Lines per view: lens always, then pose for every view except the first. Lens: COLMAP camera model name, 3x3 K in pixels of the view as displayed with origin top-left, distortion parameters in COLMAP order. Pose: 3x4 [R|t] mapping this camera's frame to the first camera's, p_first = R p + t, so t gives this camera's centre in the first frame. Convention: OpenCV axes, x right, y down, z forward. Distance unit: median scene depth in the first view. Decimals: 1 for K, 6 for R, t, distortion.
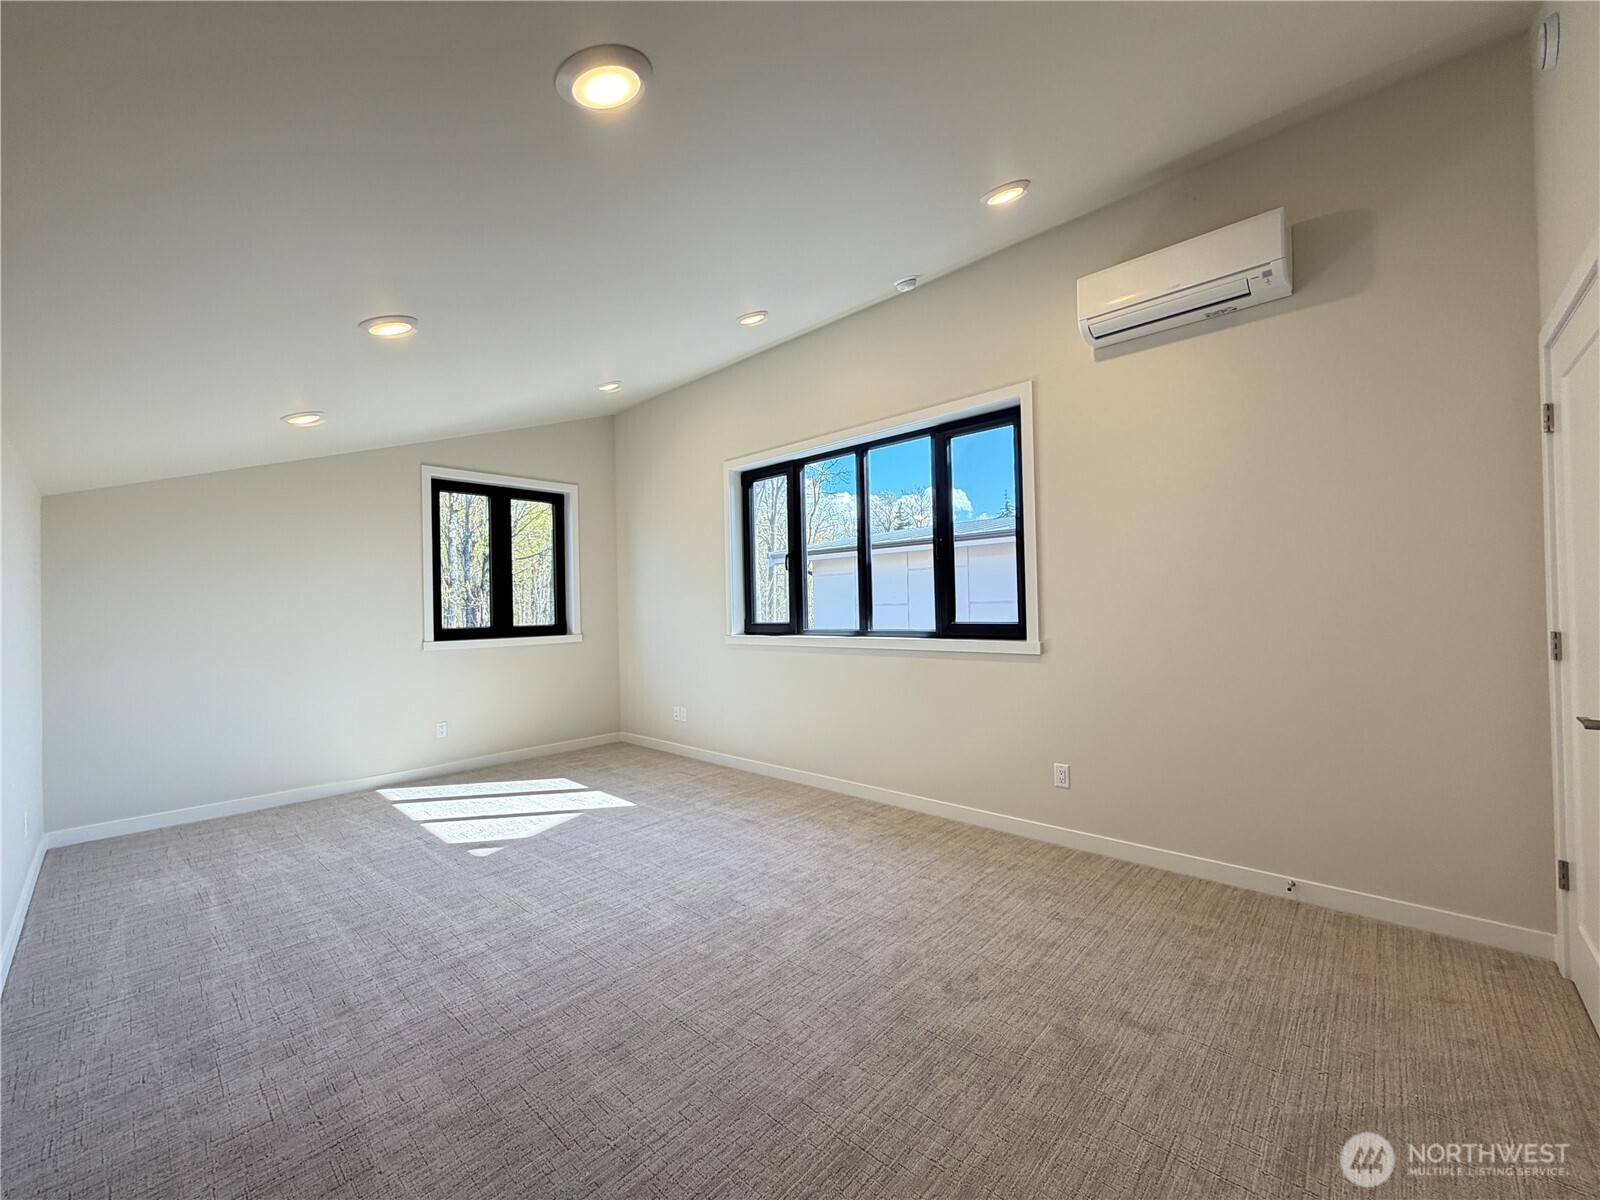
lens RADIAL K [[641.0, 0, 795.0], [0, 641.0, 600.8], [0, 0, 1]] dist [0.000594, -0.000045]
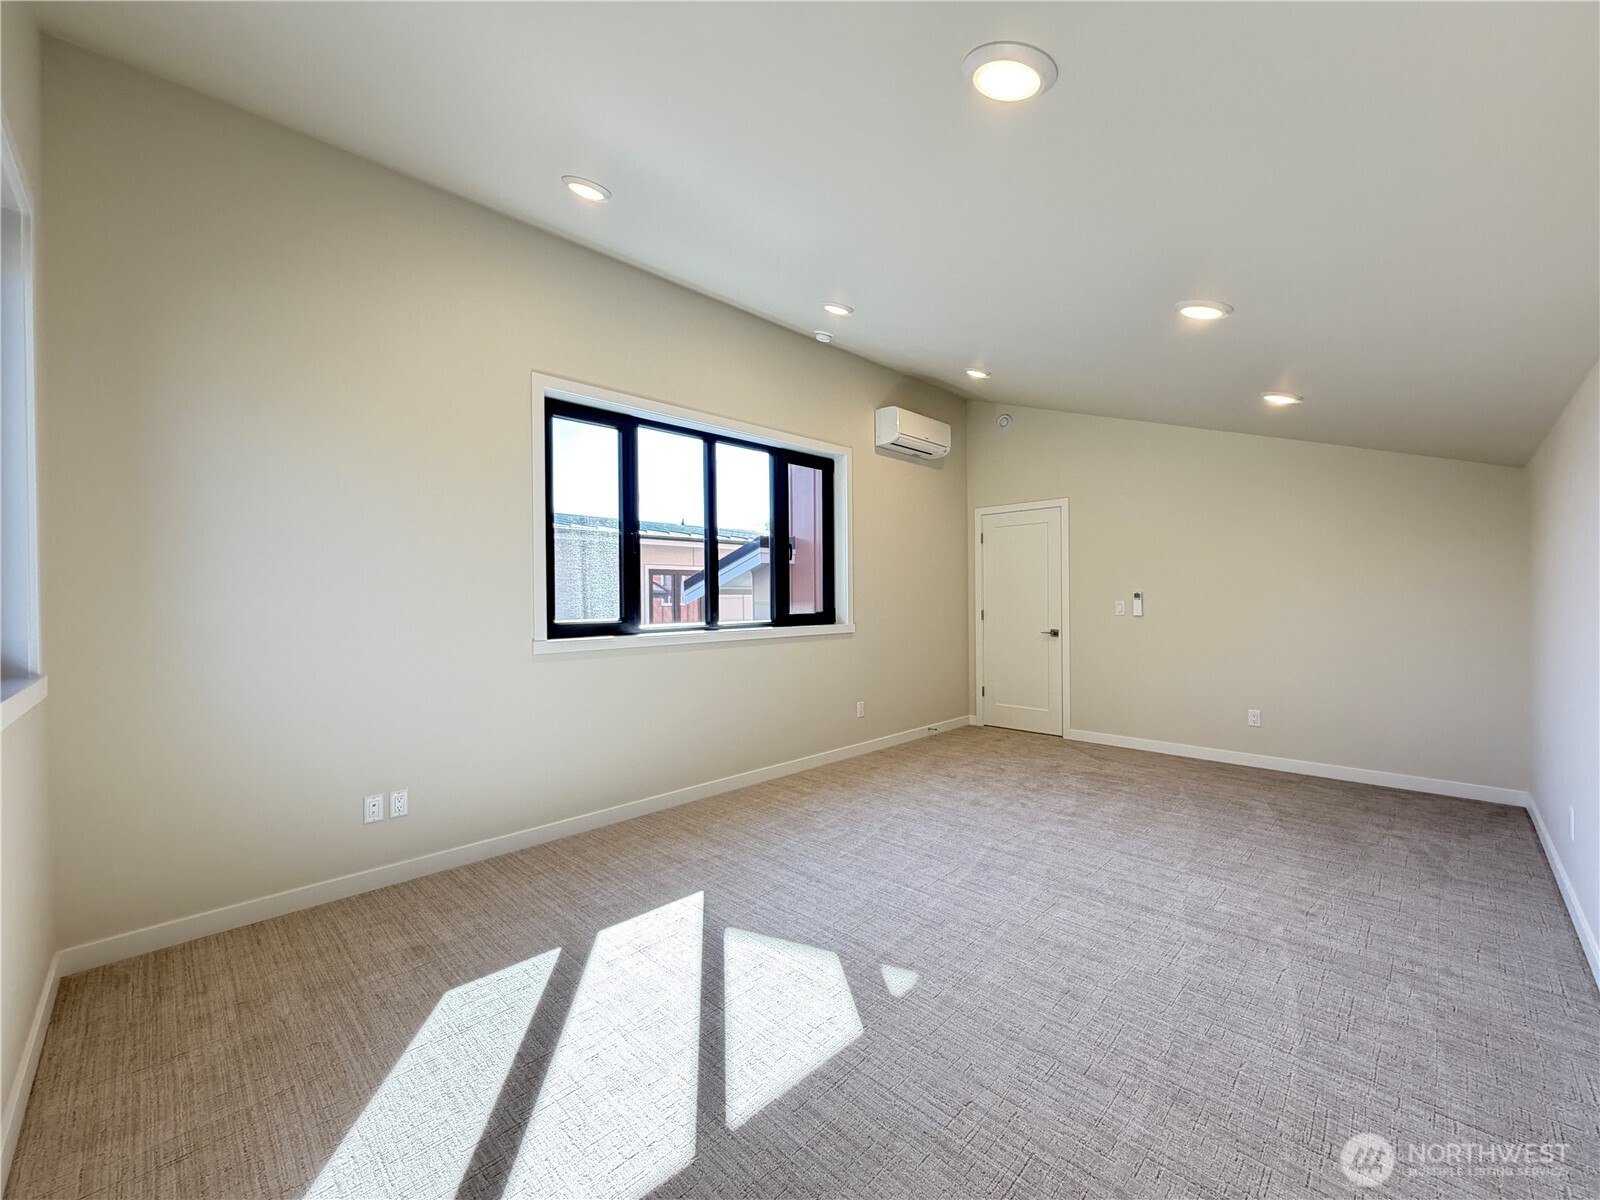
lens RADIAL K [[632.9, 0, 793.1], [0, 632.9, 607.4], [0, 0, 1]] dist [0.028960, 0.000013]
pose [[0.037872, 0.011937, 0.999211, -0.902438], [0.001016, 0.999928, -0.011984, 0.033324], [-0.999282, 0.001469, 0.037858, 0.878483]]
